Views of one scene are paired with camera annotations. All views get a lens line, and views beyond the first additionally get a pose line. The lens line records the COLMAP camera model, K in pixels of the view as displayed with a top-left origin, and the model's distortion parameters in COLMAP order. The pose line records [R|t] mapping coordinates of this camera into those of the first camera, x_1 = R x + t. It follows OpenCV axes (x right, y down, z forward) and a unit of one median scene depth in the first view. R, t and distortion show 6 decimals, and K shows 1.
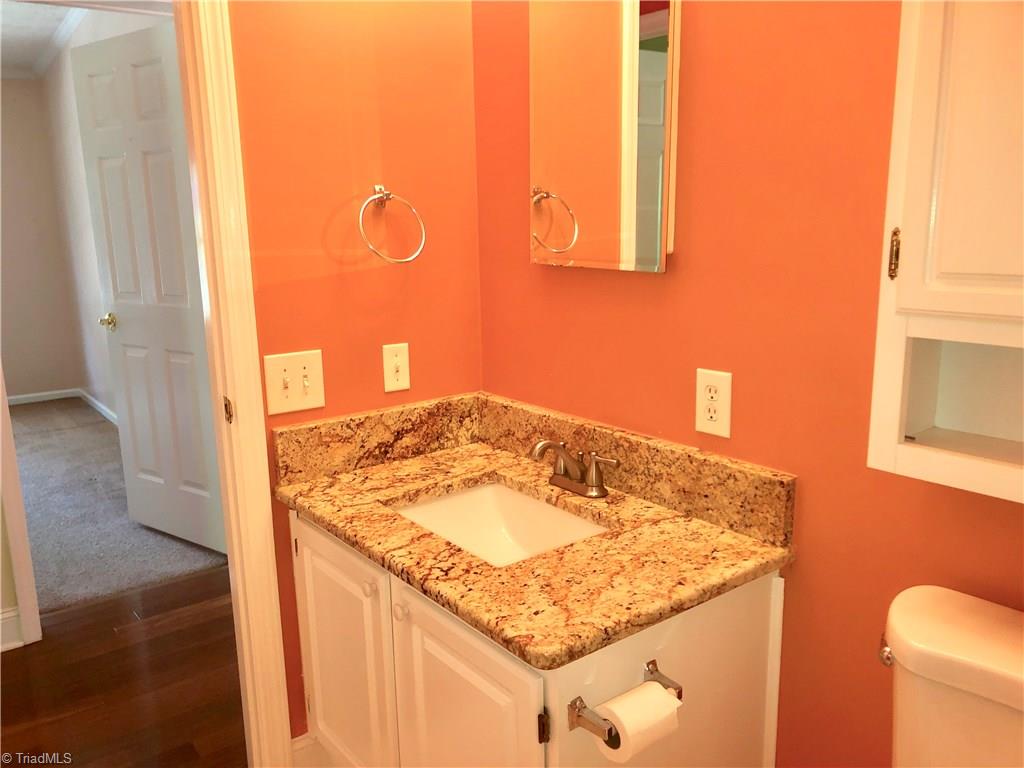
lens RADIAL K [[839.3, 0, 509.5], [0, 839.3, 390.9], [0, 0, 1]] dist [0.051348, -0.051717]
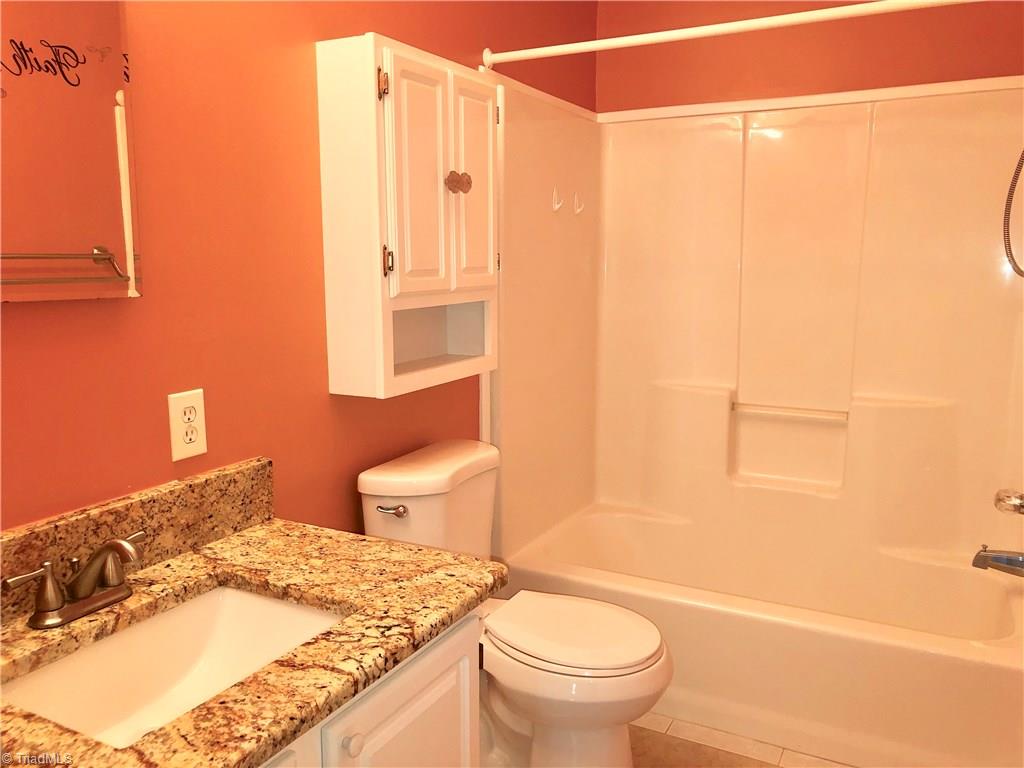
lens RADIAL K [[839.3, 0, 510.1], [0, 839.3, 380.5], [0, 0, 1]] dist [0.051348, -0.051717]
pose [[-0.420966, -0.119801, 0.899130, -0.779700], [0.197022, 0.955498, 0.219556, -0.174069], [-0.885421, 0.269574, -0.378629, 1.016141]]
